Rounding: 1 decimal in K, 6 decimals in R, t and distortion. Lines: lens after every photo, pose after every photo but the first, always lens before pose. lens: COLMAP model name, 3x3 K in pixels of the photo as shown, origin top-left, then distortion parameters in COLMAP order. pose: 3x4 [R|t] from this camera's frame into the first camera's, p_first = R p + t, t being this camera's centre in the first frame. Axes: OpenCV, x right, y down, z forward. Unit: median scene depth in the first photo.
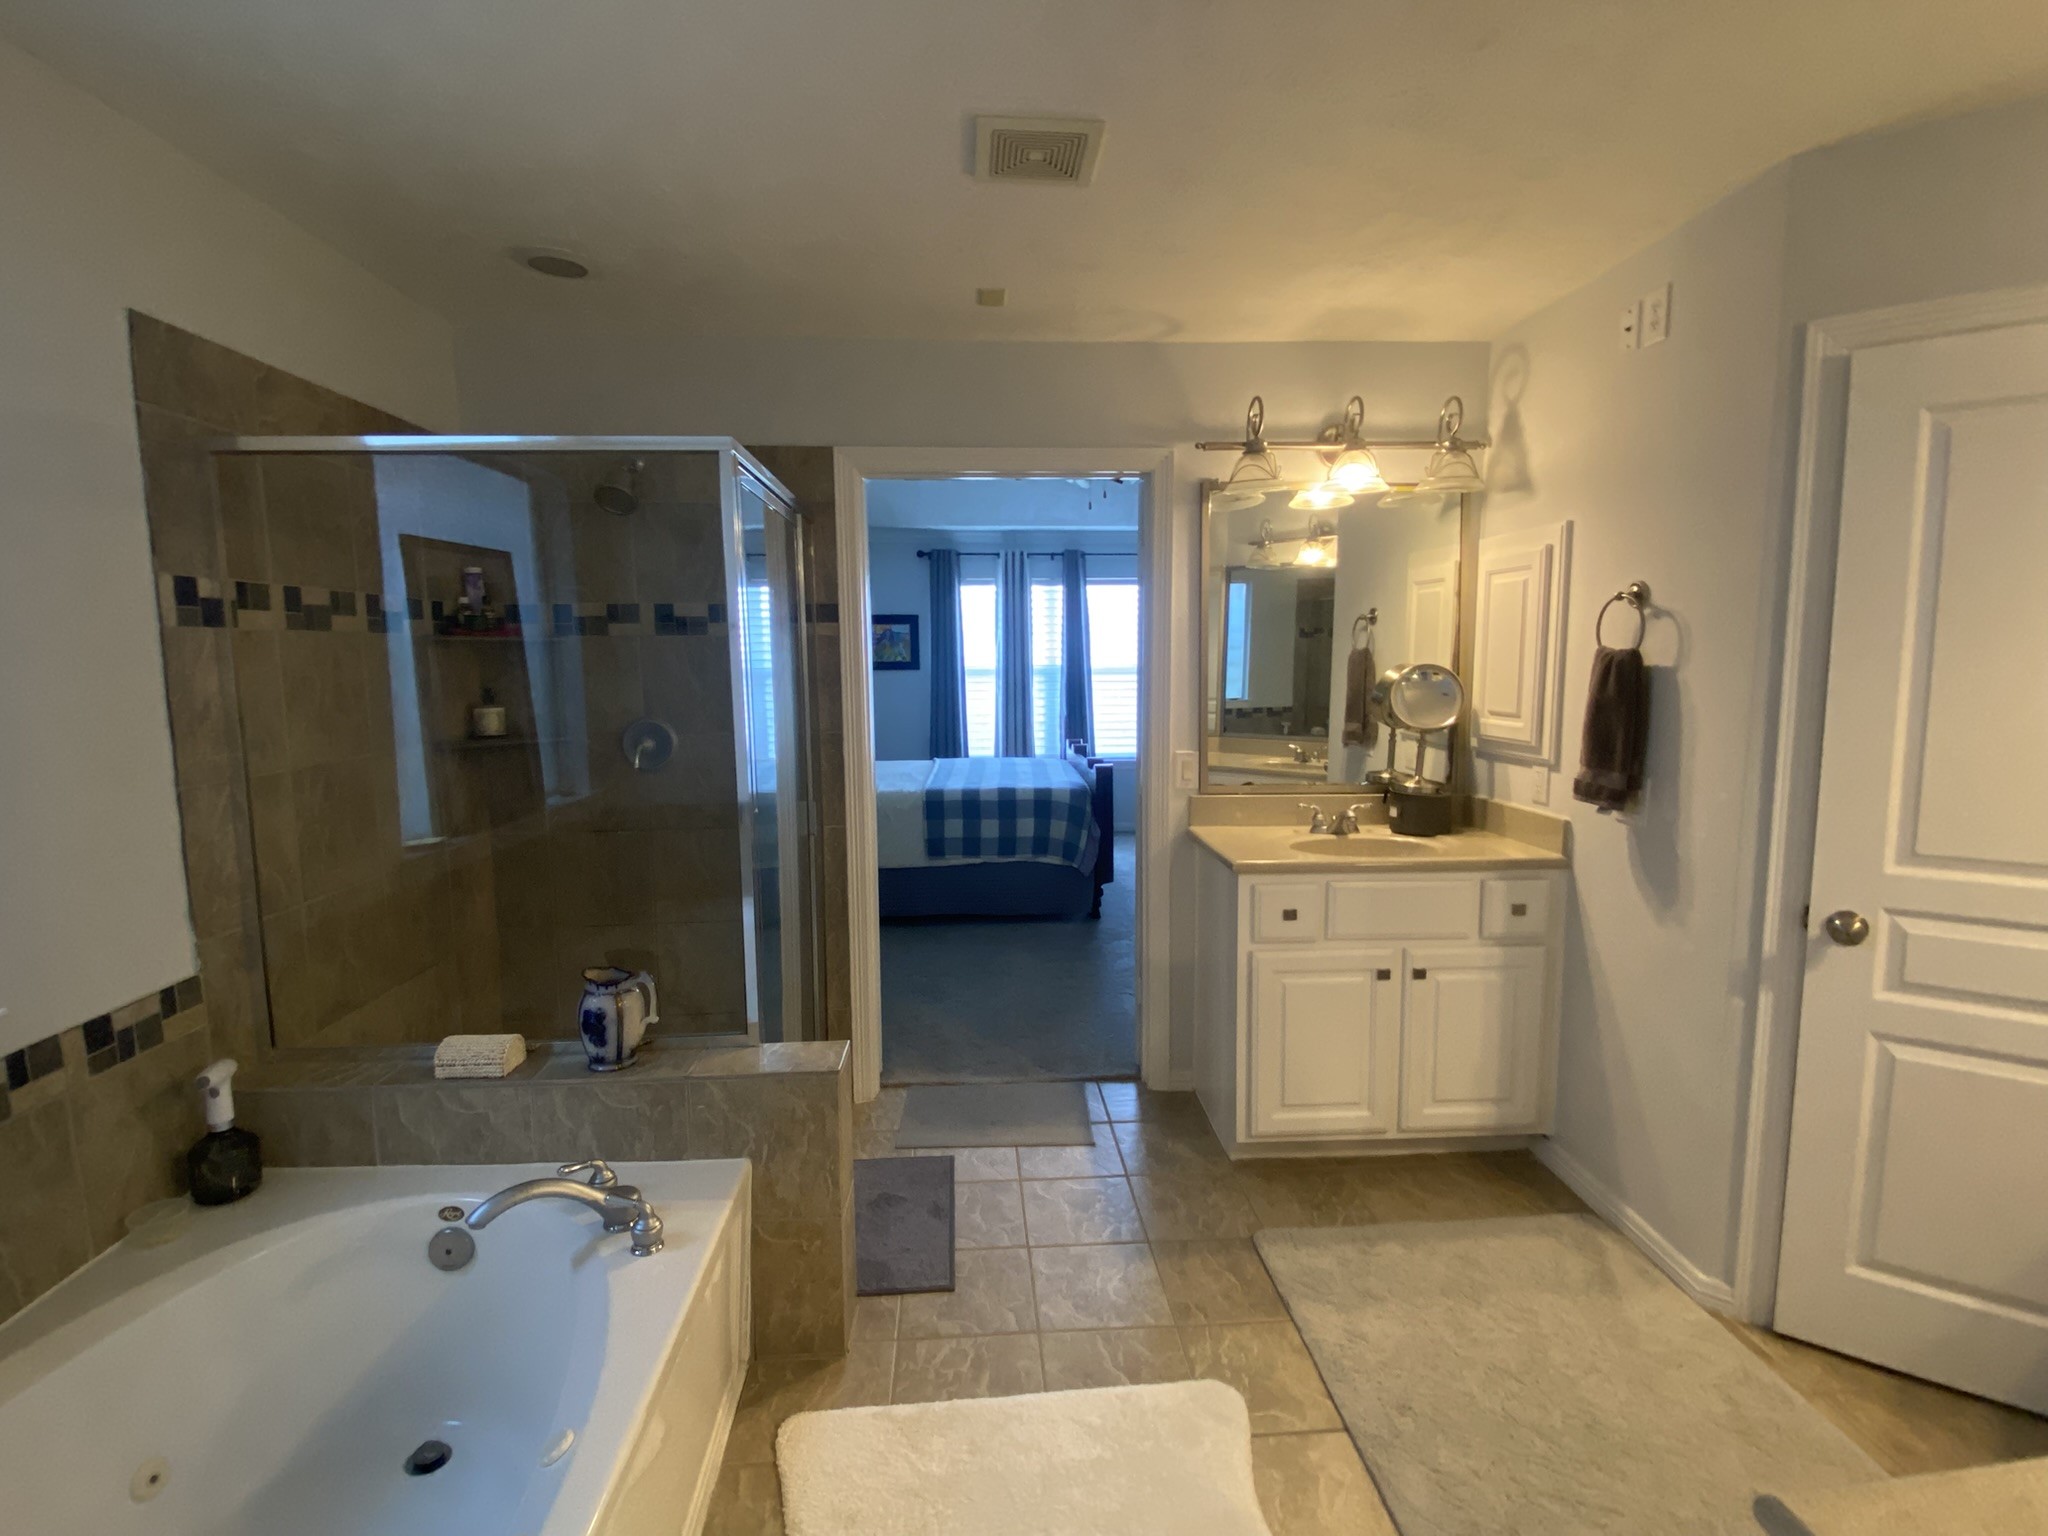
lens RADIAL K [[973.2, 0, 1024.0], [0, 973.2, 768.0], [0, 0, 1]] dist [0.060673, -0.036351]
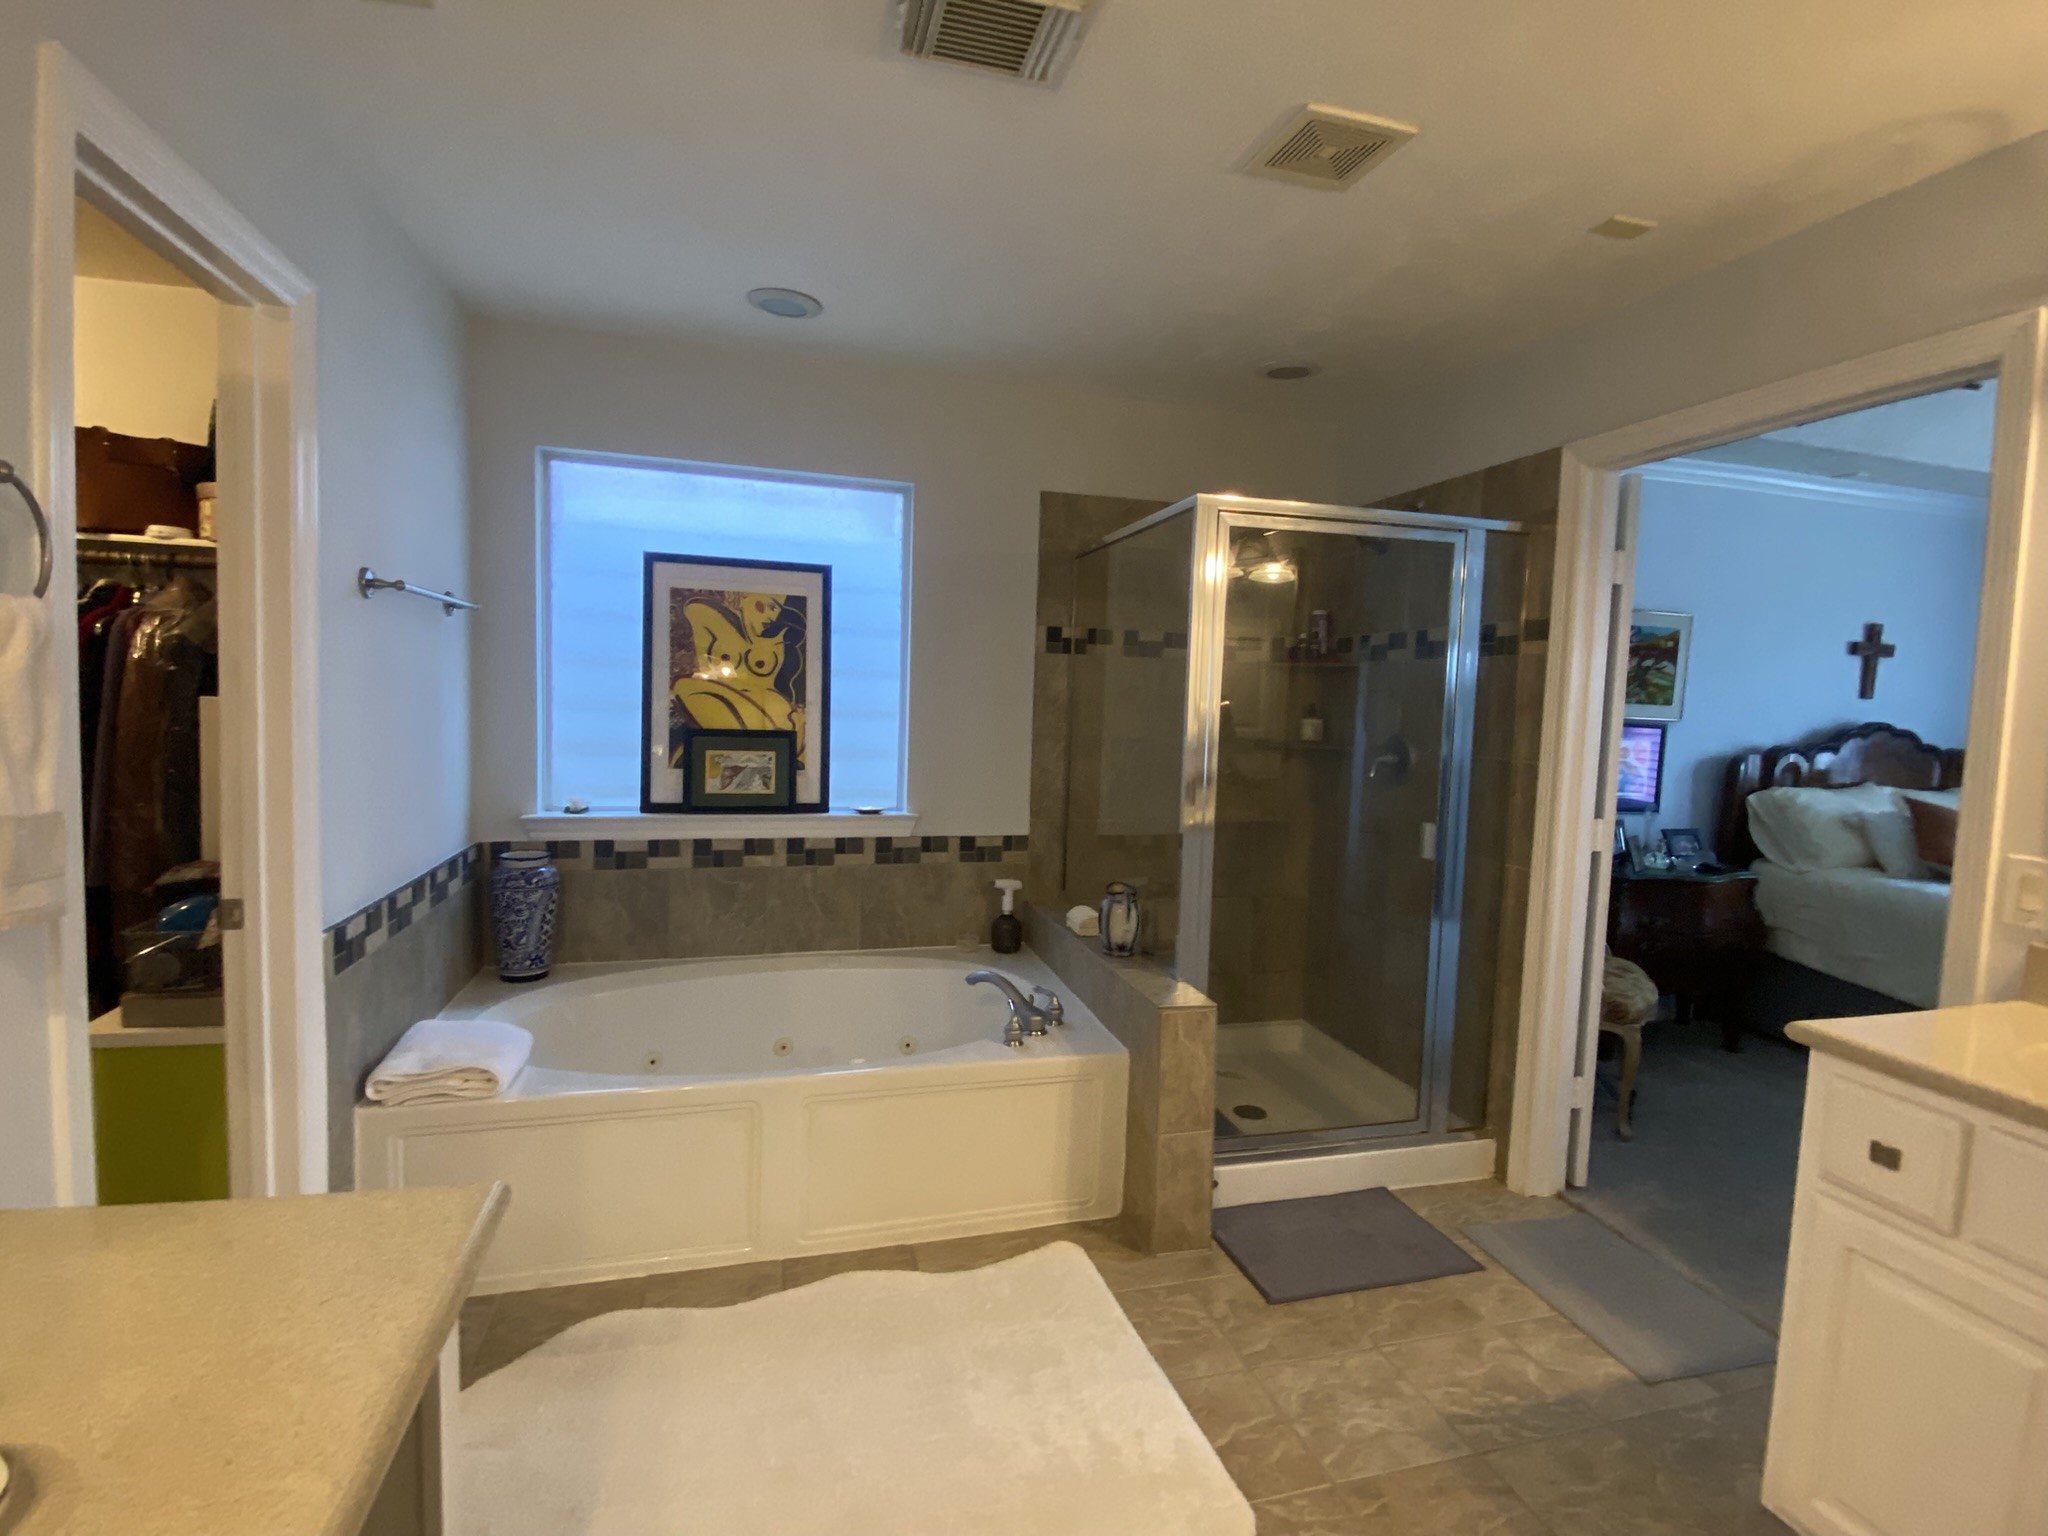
lens RADIAL K [[973.2, 0, 1024.0], [0, 973.2, 768.0], [0, 0, 1]] dist [0.060673, -0.036351]
pose [[0.206500, 0.087865, -0.974494, 0.617117], [-0.149802, 0.987057, 0.057254, -0.015556], [0.966911, 0.134158, 0.216989, 0.367202]]
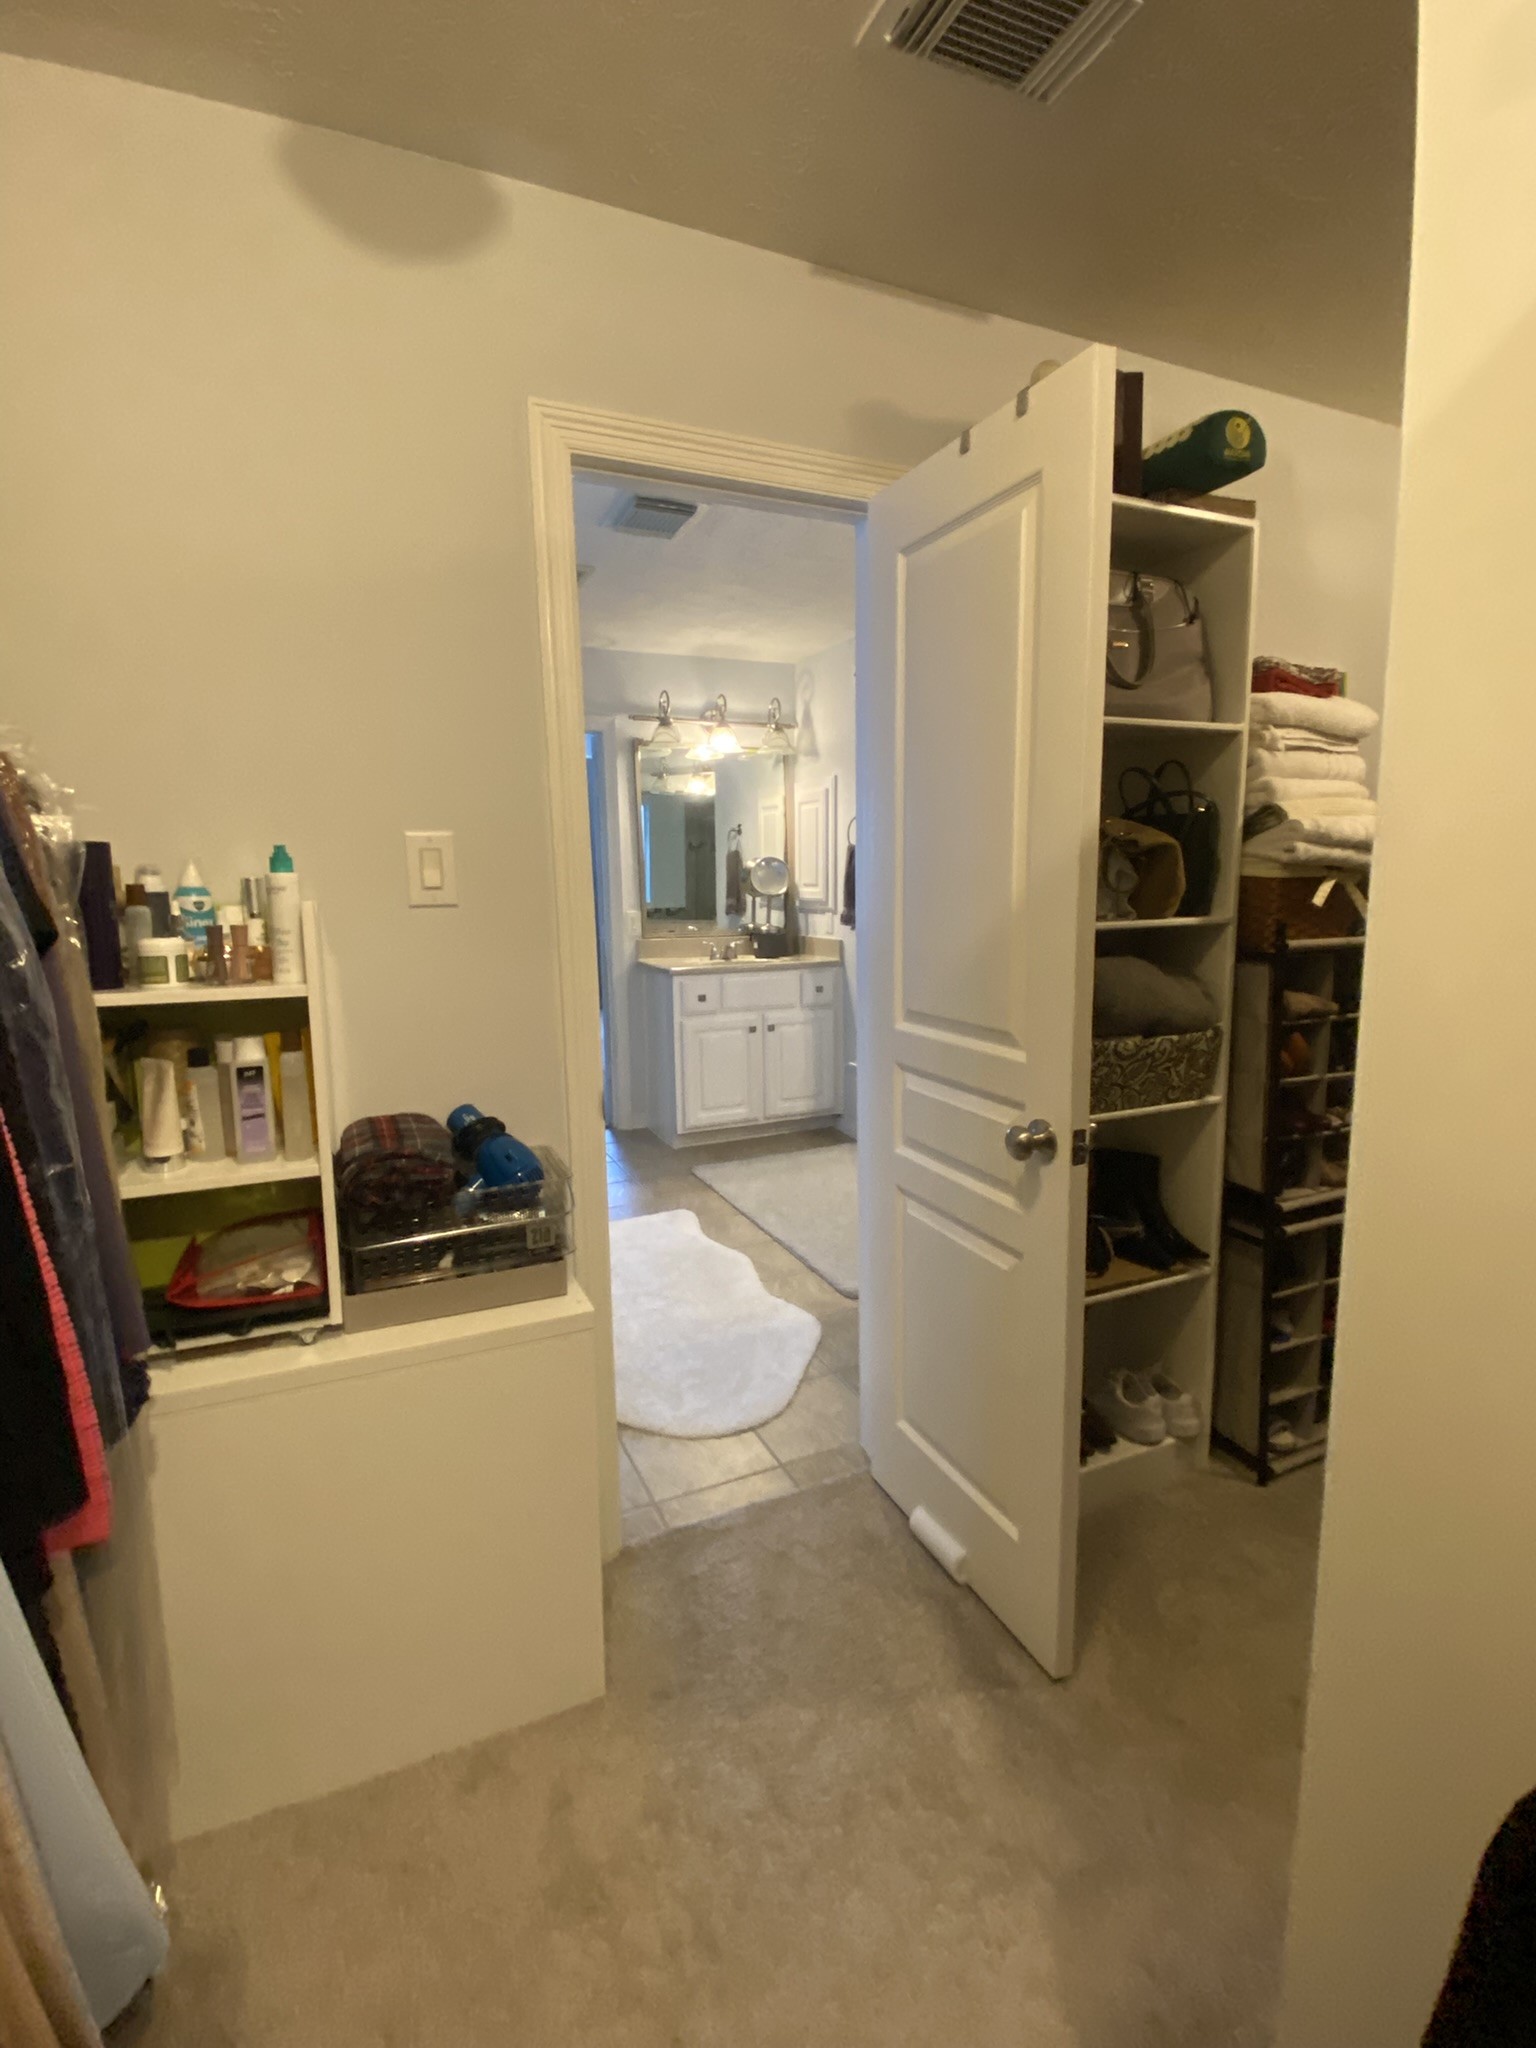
lens RADIAL K [[969.3, 0, 768.0], [0, 969.3, 1024.0], [0, 0, 1]] dist [0.168074, -0.035312]
pose [[0.935688, -0.057735, 0.348074, -0.205365], [0.045651, 0.998039, 0.042828, 0.115212], [-0.349864, -0.024184, 0.936488, -0.611610]]
